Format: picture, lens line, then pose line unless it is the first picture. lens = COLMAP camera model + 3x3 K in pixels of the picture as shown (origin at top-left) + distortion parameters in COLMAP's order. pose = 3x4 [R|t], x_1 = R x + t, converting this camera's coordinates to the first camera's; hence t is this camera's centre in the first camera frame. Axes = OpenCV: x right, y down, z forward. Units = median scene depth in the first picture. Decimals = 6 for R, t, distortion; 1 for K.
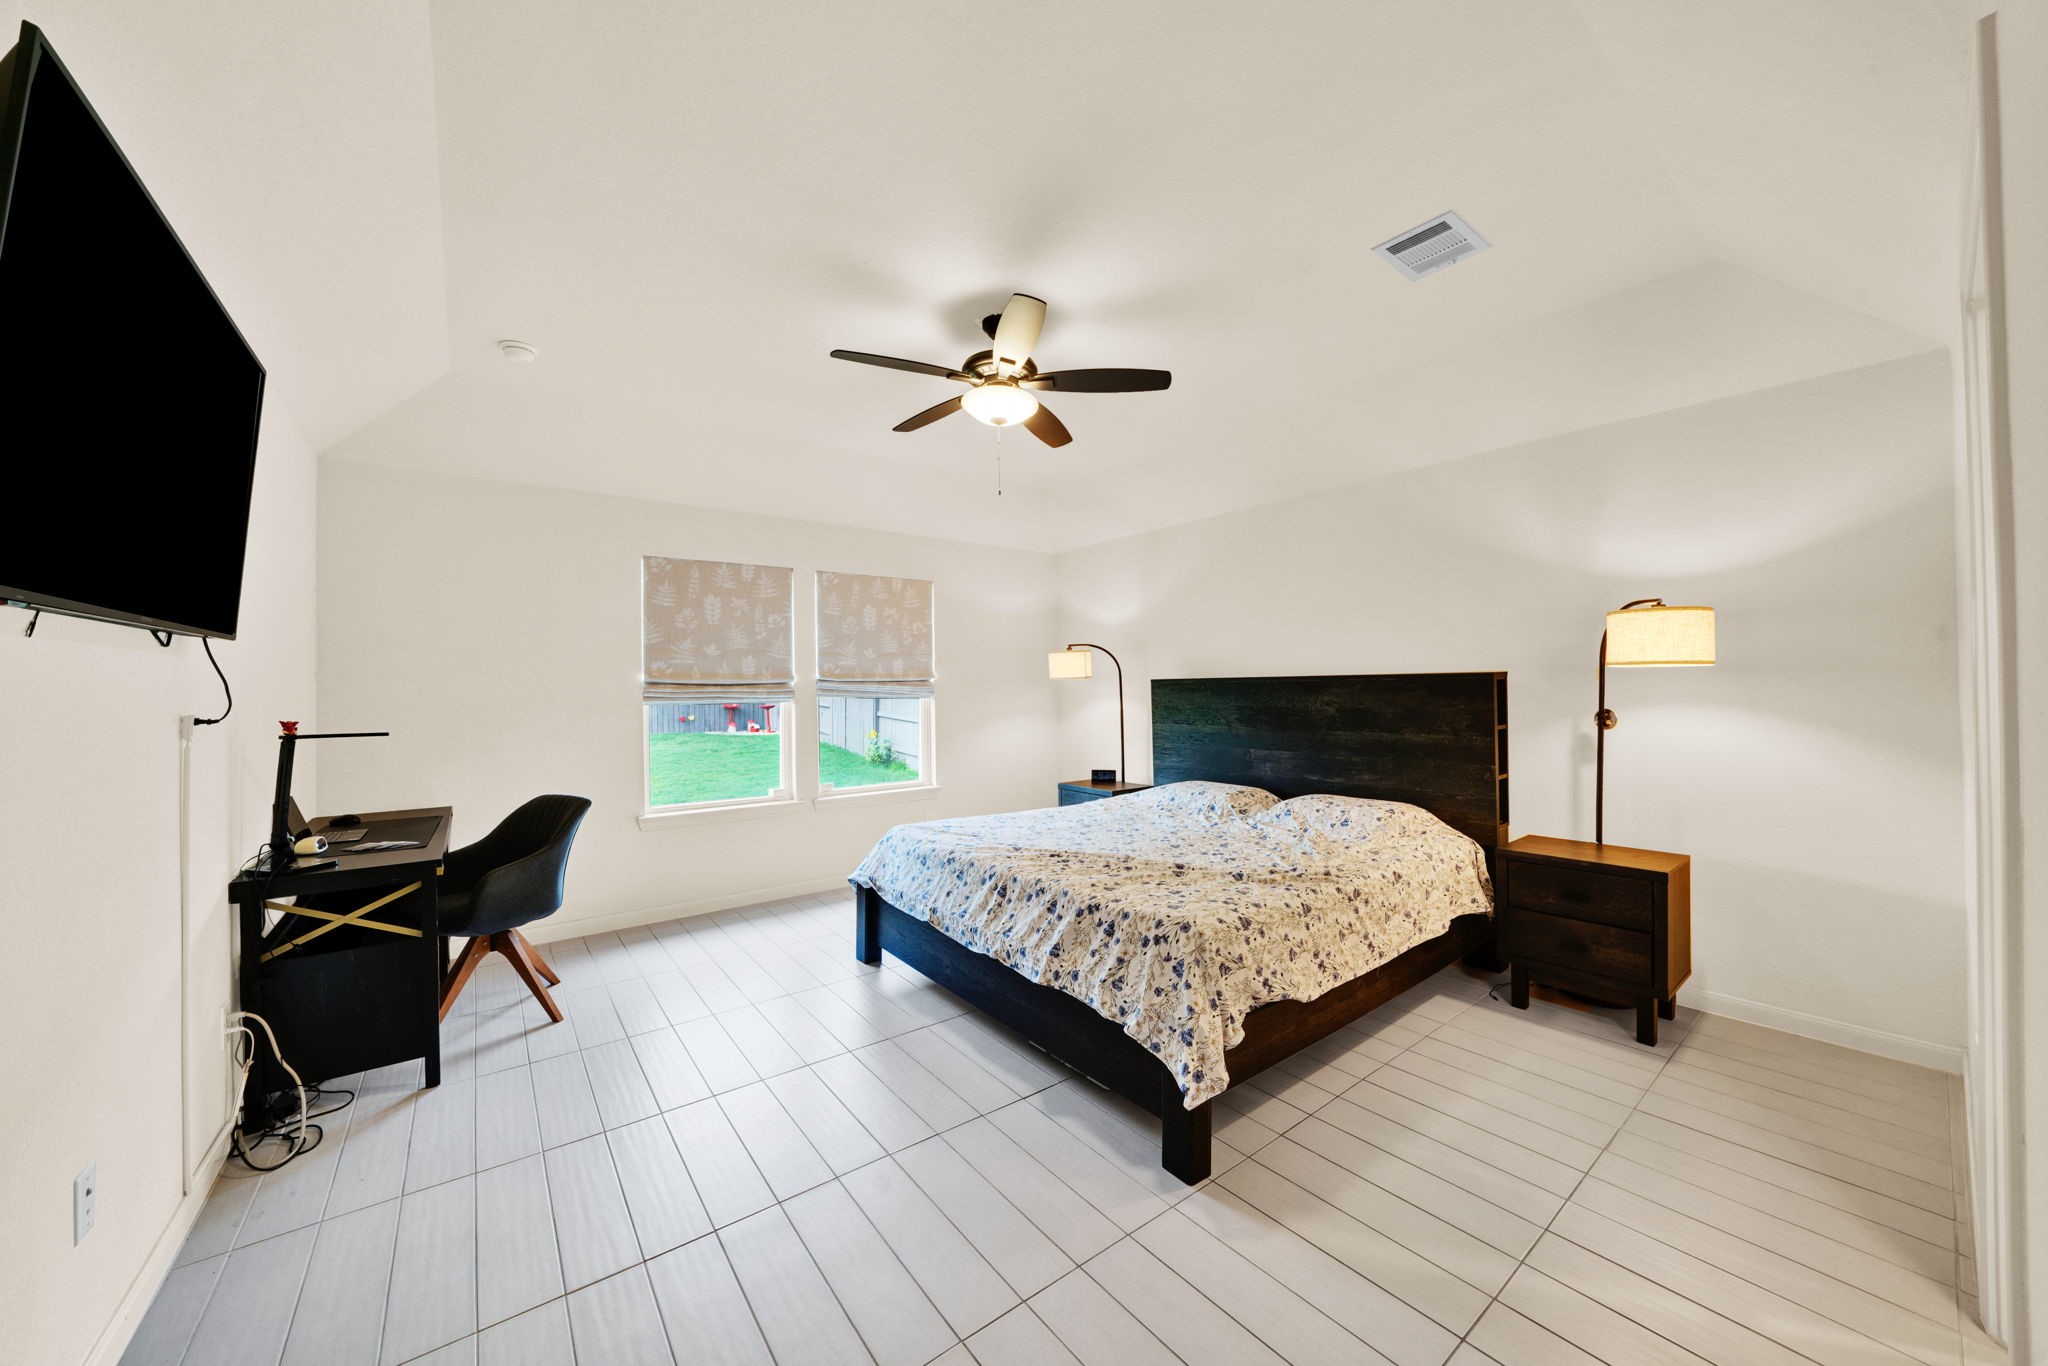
lens RADIAL K [[794.0, 0, 1016.3], [0, 794.0, 678.3], [0, 0, 1]] dist [-0.011876, 0.000041]
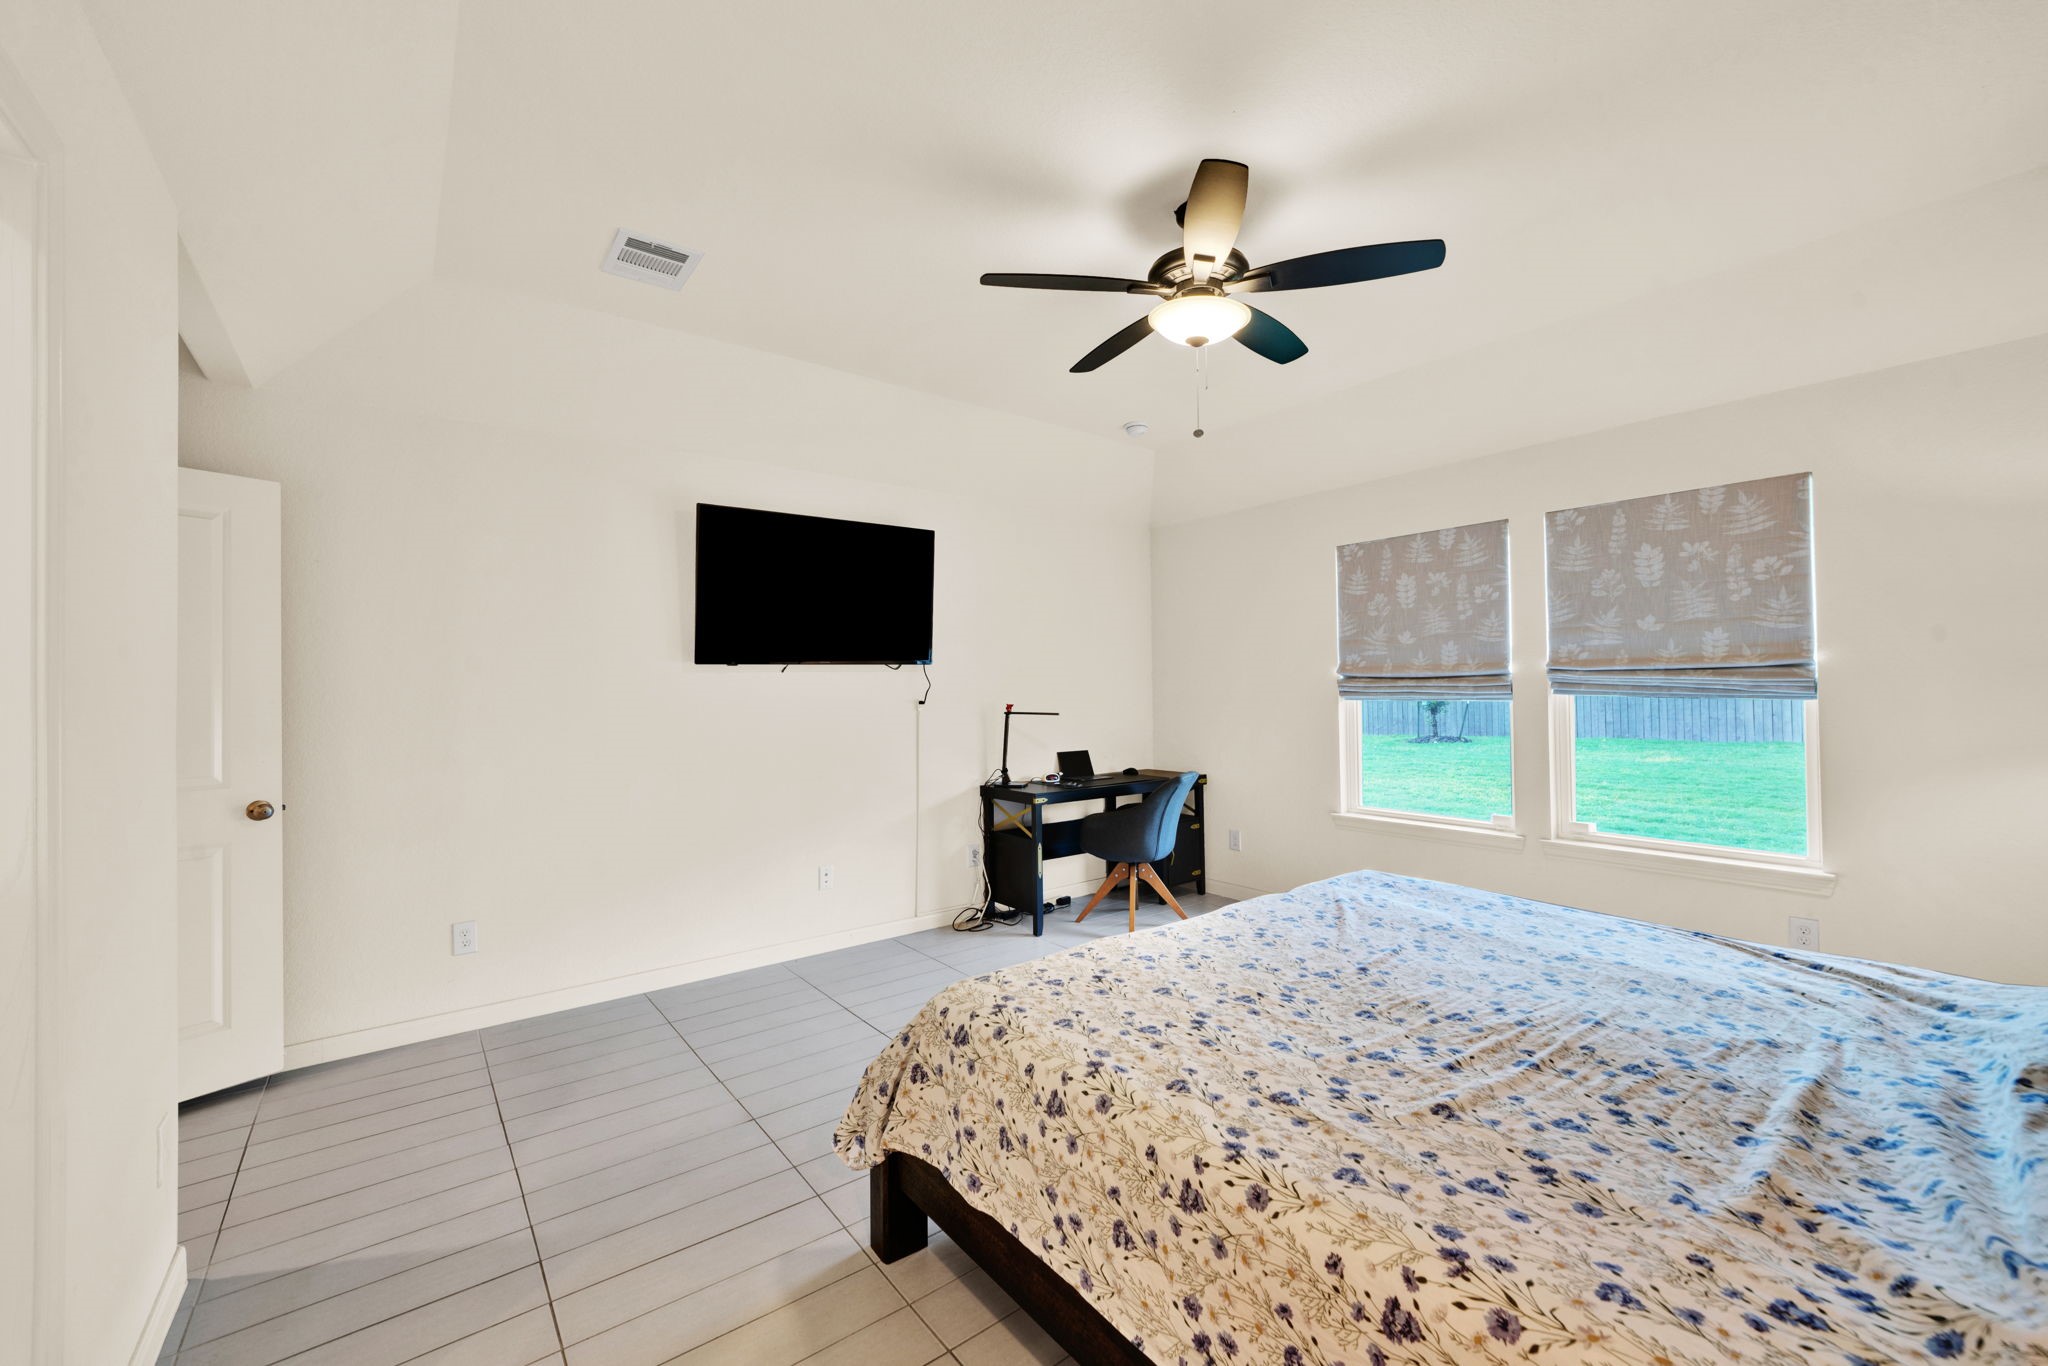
lens RADIAL K [[860.0, 0, 1024.0], [0, 860.0, 683.0], [0, 0, 1]] dist [0.000571, 0.000014]
pose [[-0.054379, 0.010391, -0.998466, 0.586898], [0.028031, 0.999568, 0.008876, -0.006377], [0.998127, -0.027505, -0.054646, 0.638321]]
